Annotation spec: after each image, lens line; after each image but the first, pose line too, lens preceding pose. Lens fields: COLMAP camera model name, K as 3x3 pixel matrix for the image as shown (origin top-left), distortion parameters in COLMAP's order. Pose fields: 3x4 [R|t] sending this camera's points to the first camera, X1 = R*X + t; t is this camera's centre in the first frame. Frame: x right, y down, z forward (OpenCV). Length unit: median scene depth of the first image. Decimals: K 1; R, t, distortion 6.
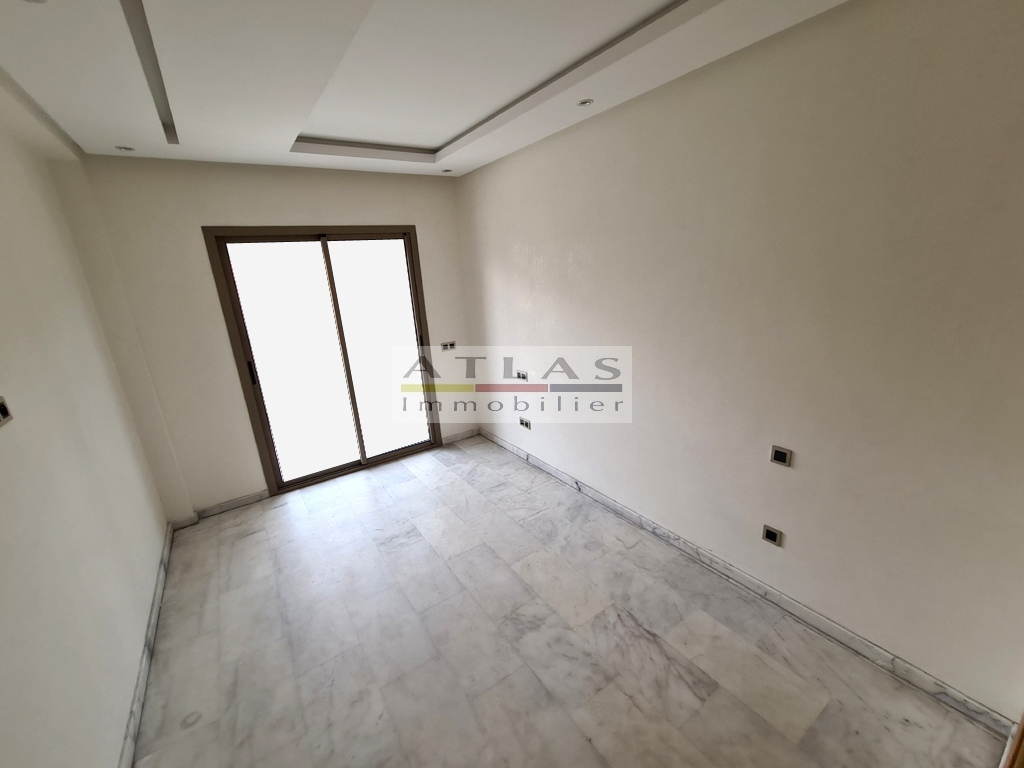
lens RADIAL K [[419.8, 0, 511.3], [0, 419.8, 382.2], [0, 0, 1]] dist [-0.002404, 0.000538]
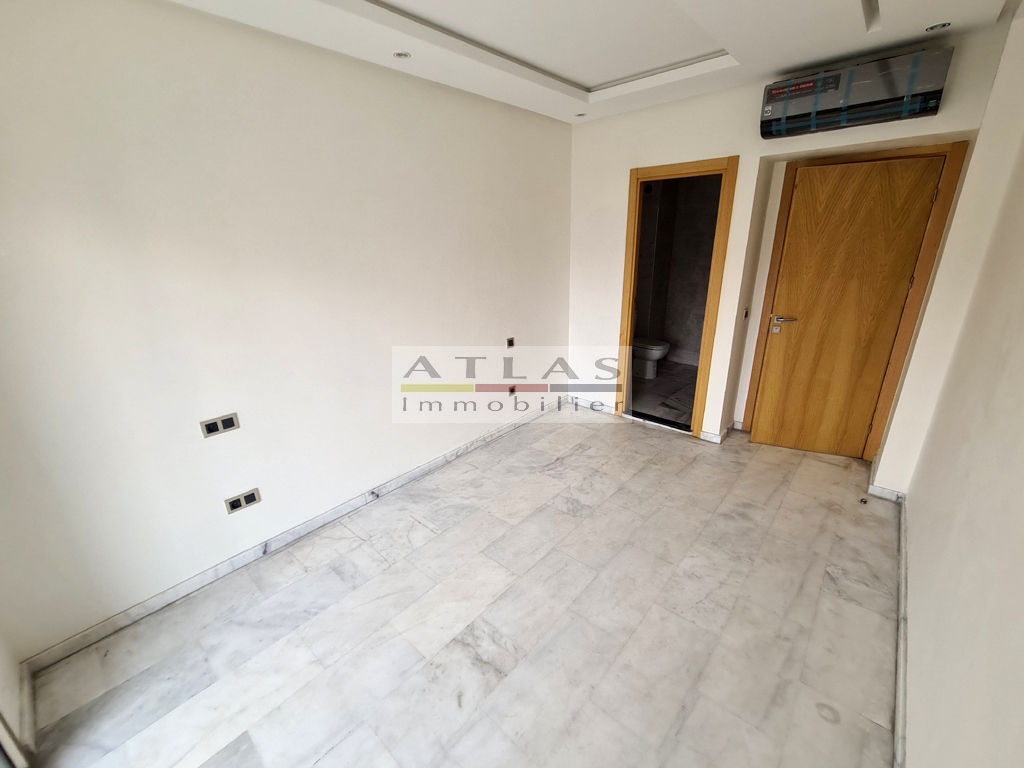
lens RADIAL K [[419.8, 0, 512.1], [0, 419.8, 387.2], [0, 0, 1]] dist [-0.002404, 0.000538]
pose [[-0.245822, -0.255851, 0.934939, -0.893521], [0.297613, 0.898026, 0.324000, -0.196627], [-0.922496, 0.357896, -0.144610, 1.070144]]
